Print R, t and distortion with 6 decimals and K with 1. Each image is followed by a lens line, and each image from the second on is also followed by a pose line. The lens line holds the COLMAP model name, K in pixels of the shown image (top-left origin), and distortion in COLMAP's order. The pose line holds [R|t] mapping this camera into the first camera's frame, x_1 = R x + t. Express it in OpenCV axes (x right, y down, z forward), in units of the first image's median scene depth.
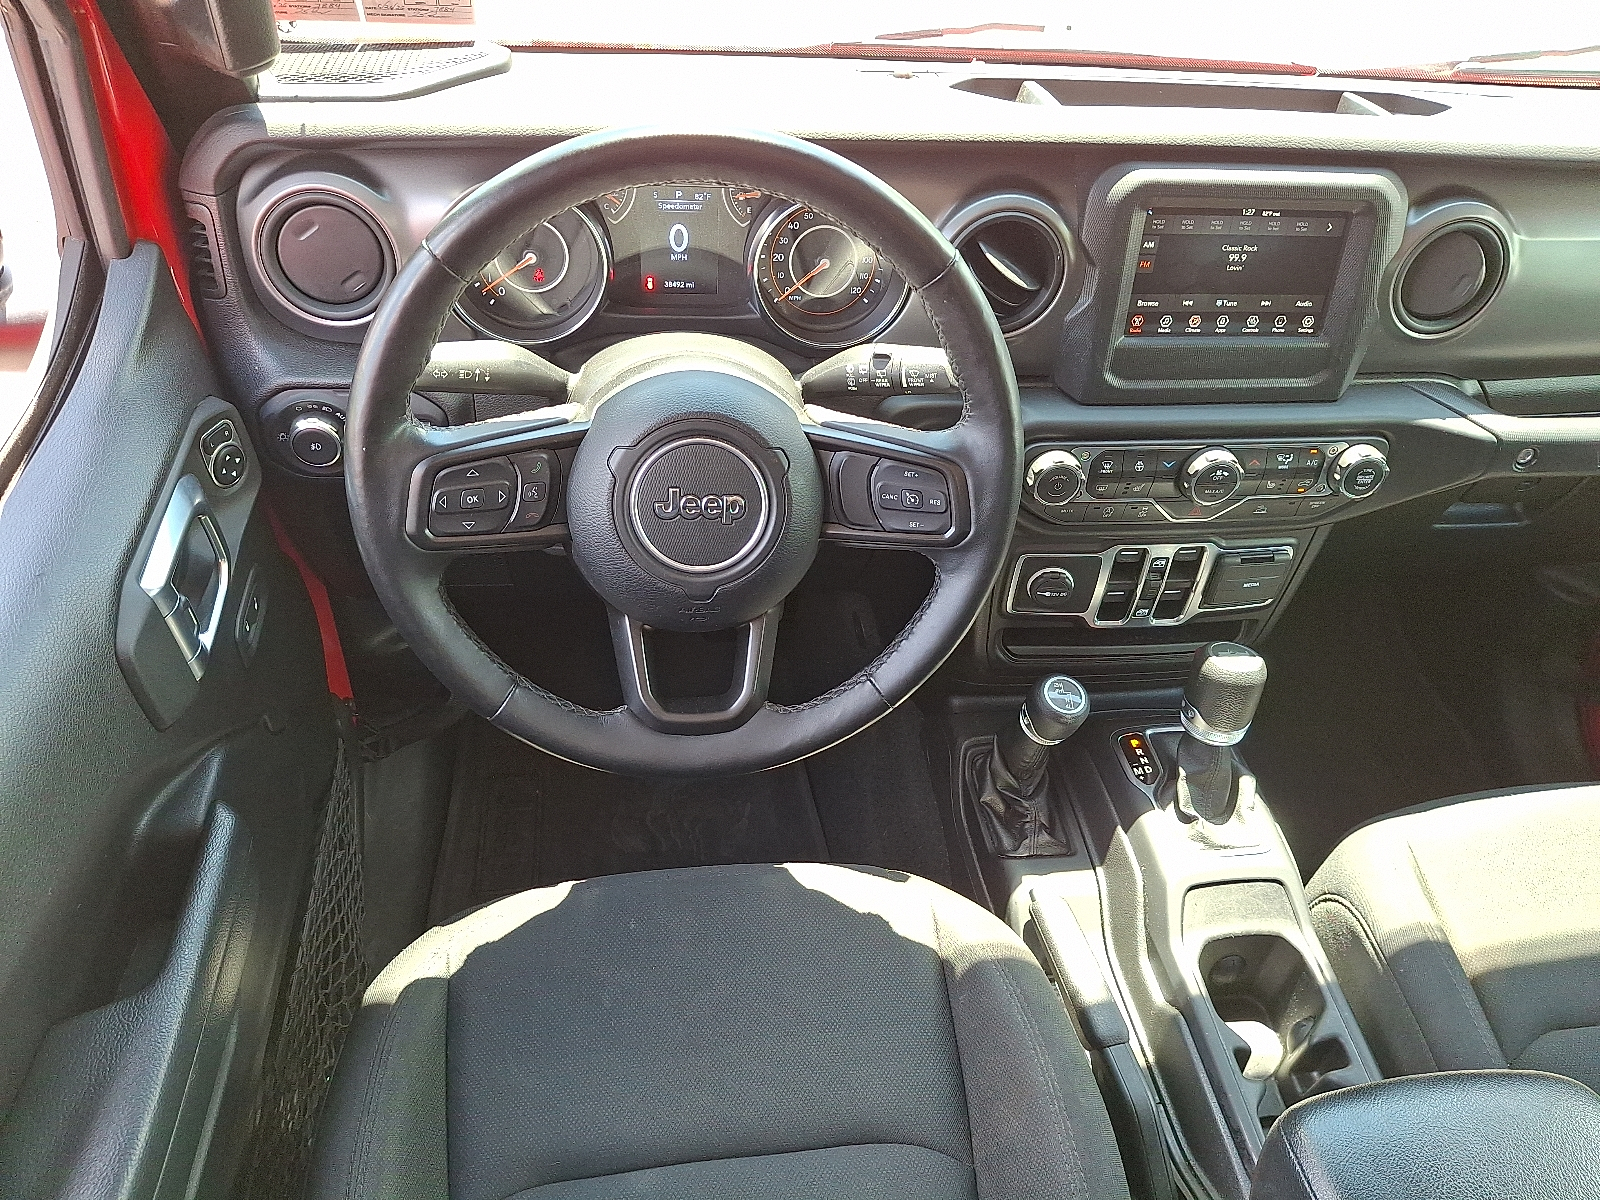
lens RADIAL K [[1156.7, 0, 800.0], [0, 1156.7, 600.0], [0, 0, 1]] dist [0.131167, -0.341911]
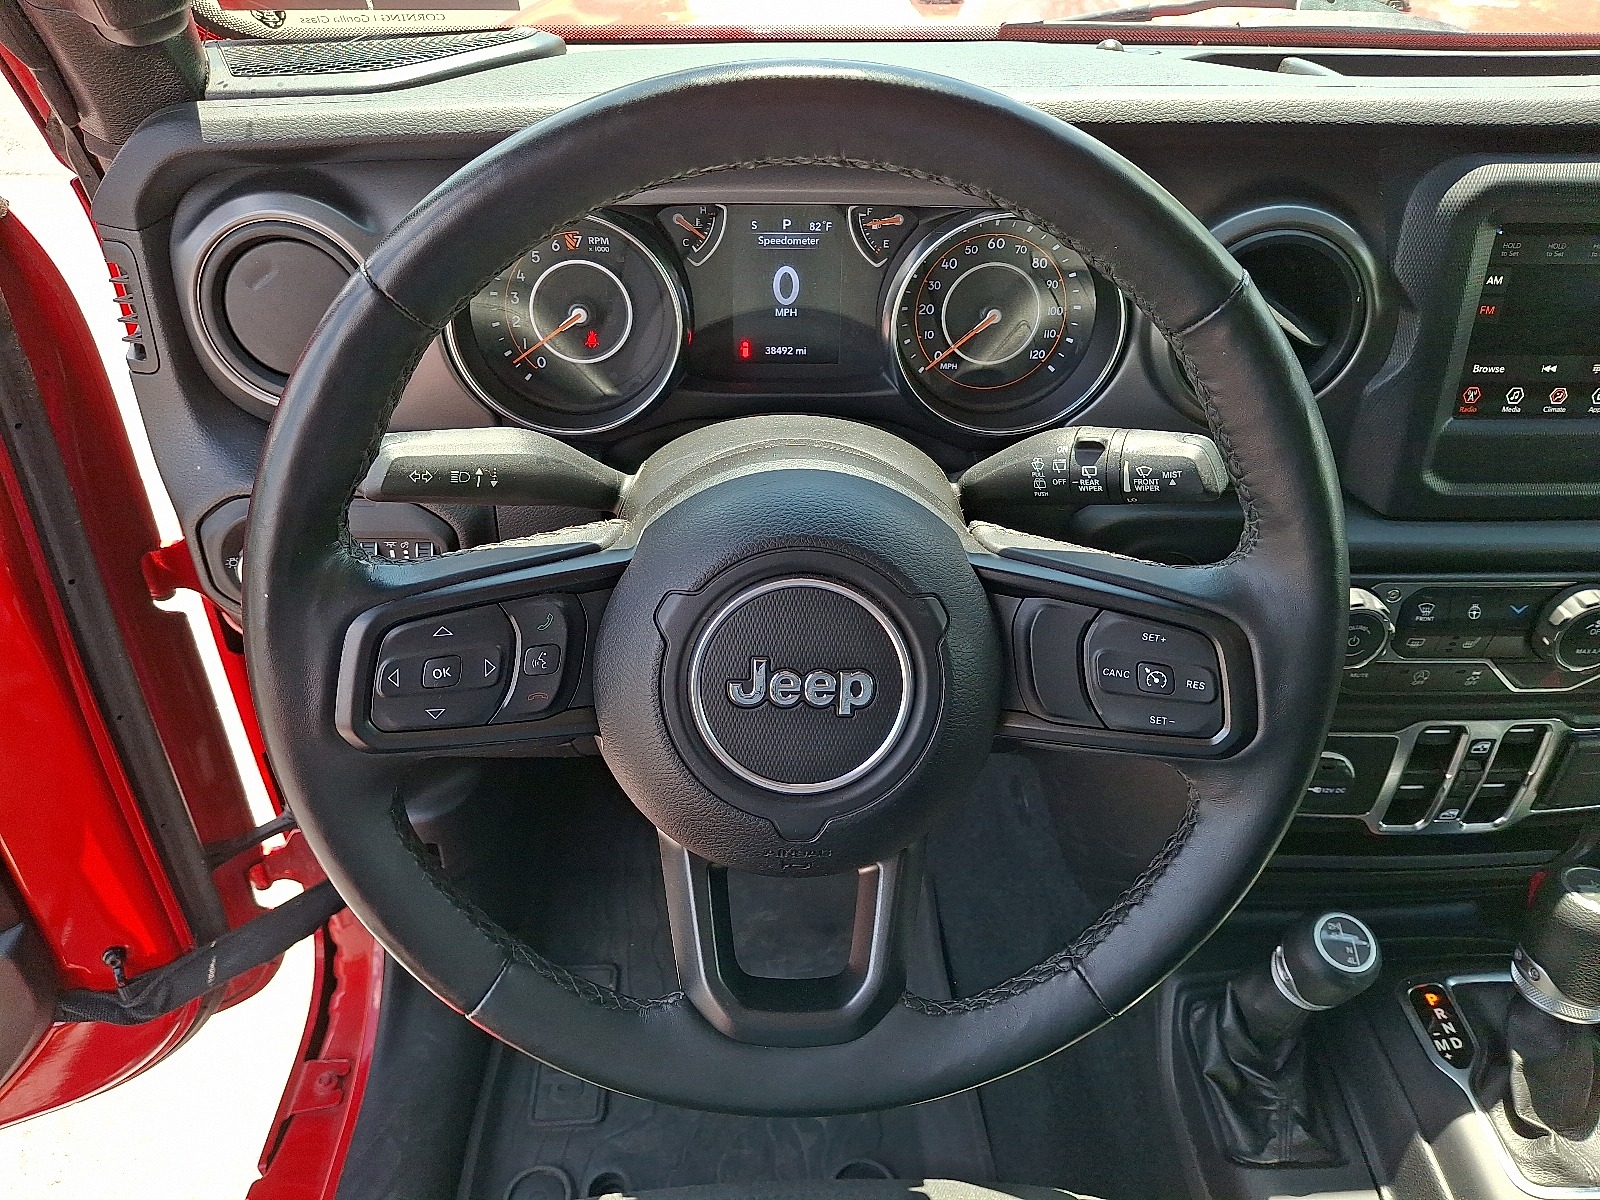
lens RADIAL K [[1185.8, 0, 800.0], [0, 1185.8, 600.0], [0, 0, 1]] dist [0.004047, -0.055686]
pose [[0.994248, 0.008994, -0.106724, -0.016912], [-0.017715, 0.996553, -0.081051, -0.062197], [0.105627, 0.082475, 0.990980, 0.308883]]
